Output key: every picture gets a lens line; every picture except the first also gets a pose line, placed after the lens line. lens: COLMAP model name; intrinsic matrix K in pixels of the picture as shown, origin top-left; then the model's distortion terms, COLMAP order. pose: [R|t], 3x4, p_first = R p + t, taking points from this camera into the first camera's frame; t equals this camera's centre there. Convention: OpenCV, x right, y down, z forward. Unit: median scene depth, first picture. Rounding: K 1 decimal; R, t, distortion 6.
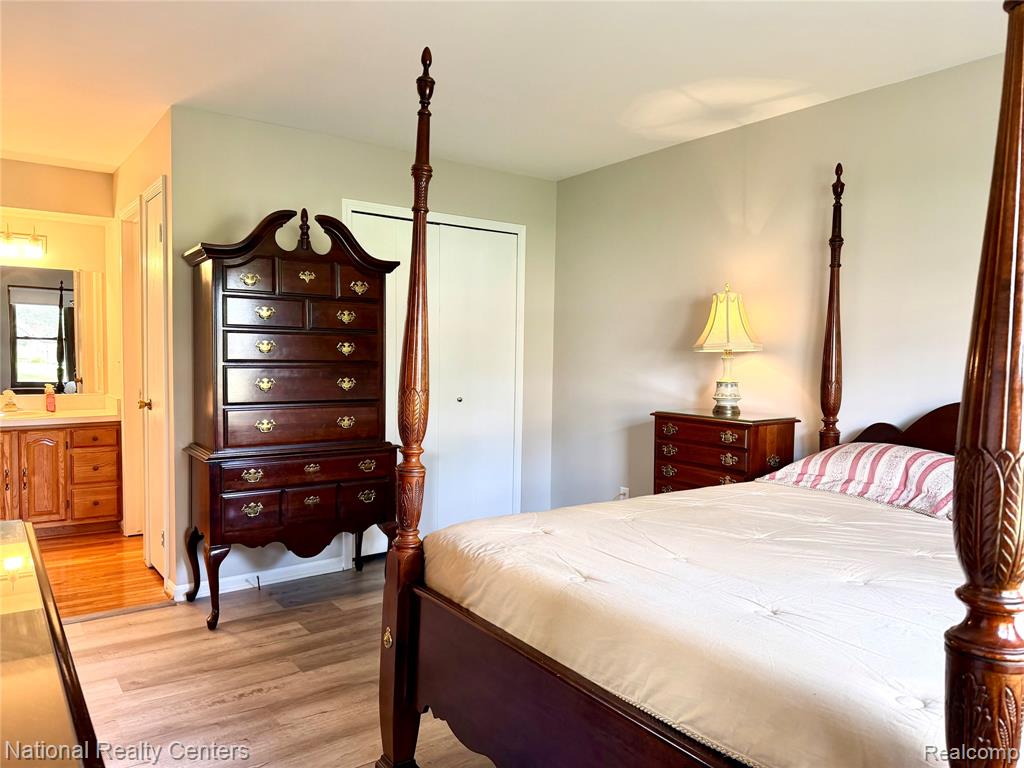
lens RADIAL K [[712.1, 0, 508.7], [0, 712.1, 387.0], [0, 0, 1]] dist [0.068662, -0.104072]
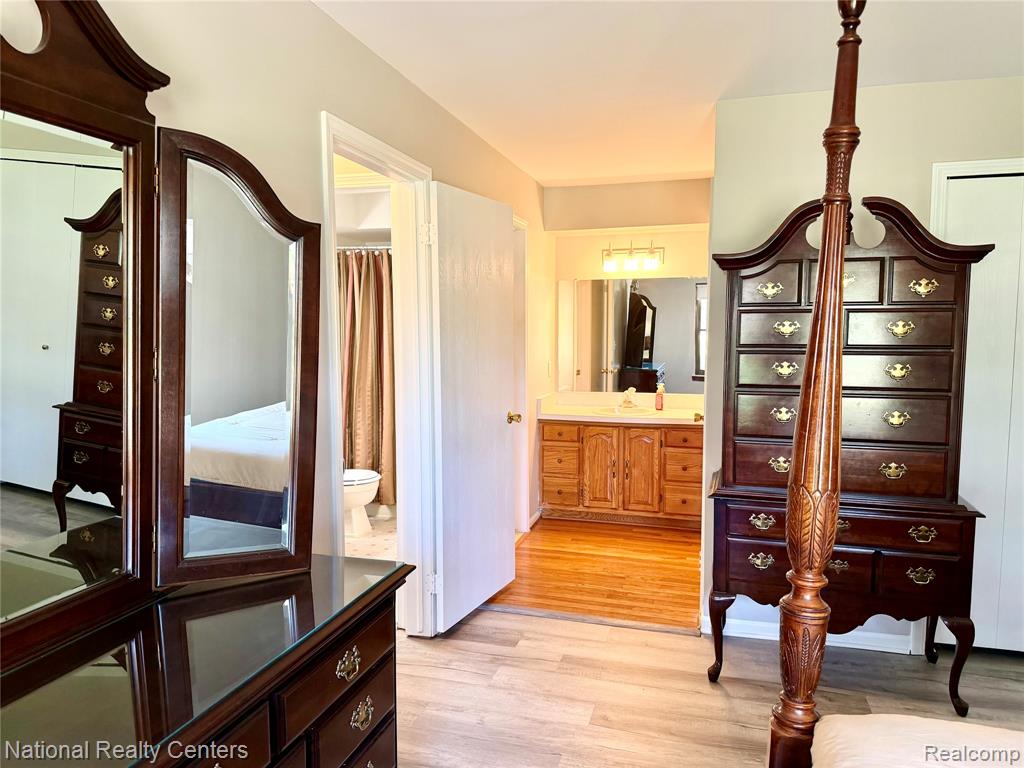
lens RADIAL K [[712.1, 0, 508.7], [0, 712.1, 387.0], [0, 0, 1]] dist [0.068662, -0.104072]
pose [[0.610048, 0.051185, -0.790710, 0.125164], [-0.025726, 0.998665, 0.044798, -0.065623], [0.791947, -0.006987, 0.610550, 0.239876]]
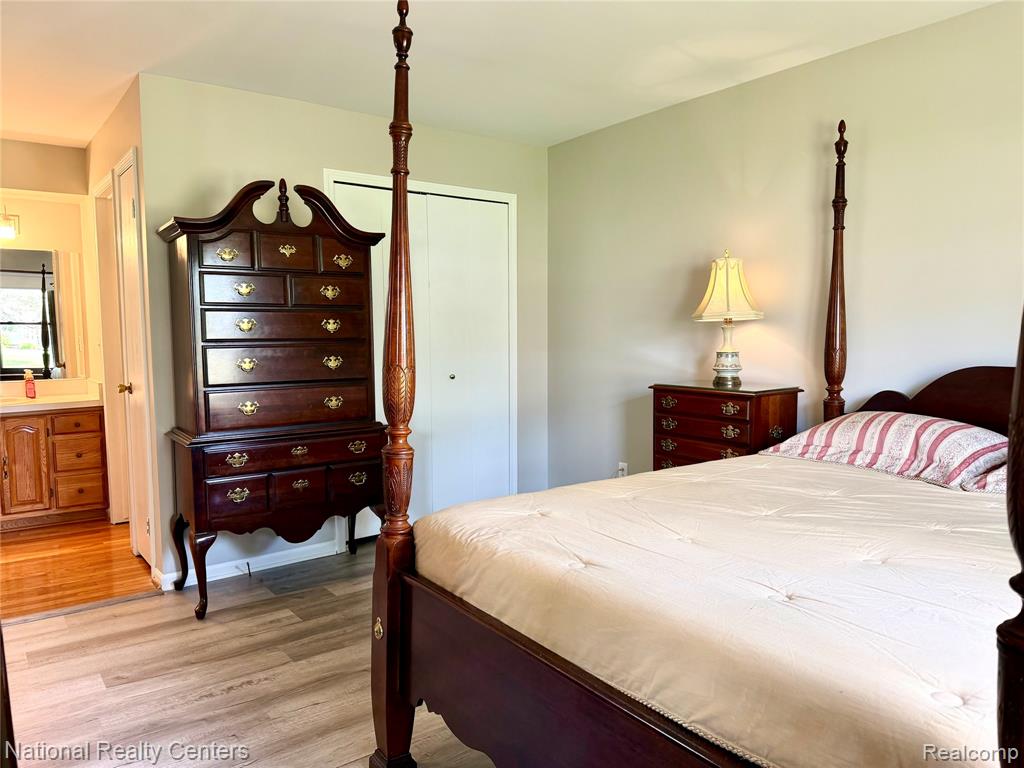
lens RADIAL K [[714.7, 0, 511.2], [0, 714.7, 388.1], [0, 0, 1]] dist [0.064355, -0.097703]
pose [[0.999717, -0.022032, 0.008939, 0.003388], [0.021705, 0.999147, 0.035116, 0.001477], [-0.009705, -0.034912, 0.999343, 0.035601]]
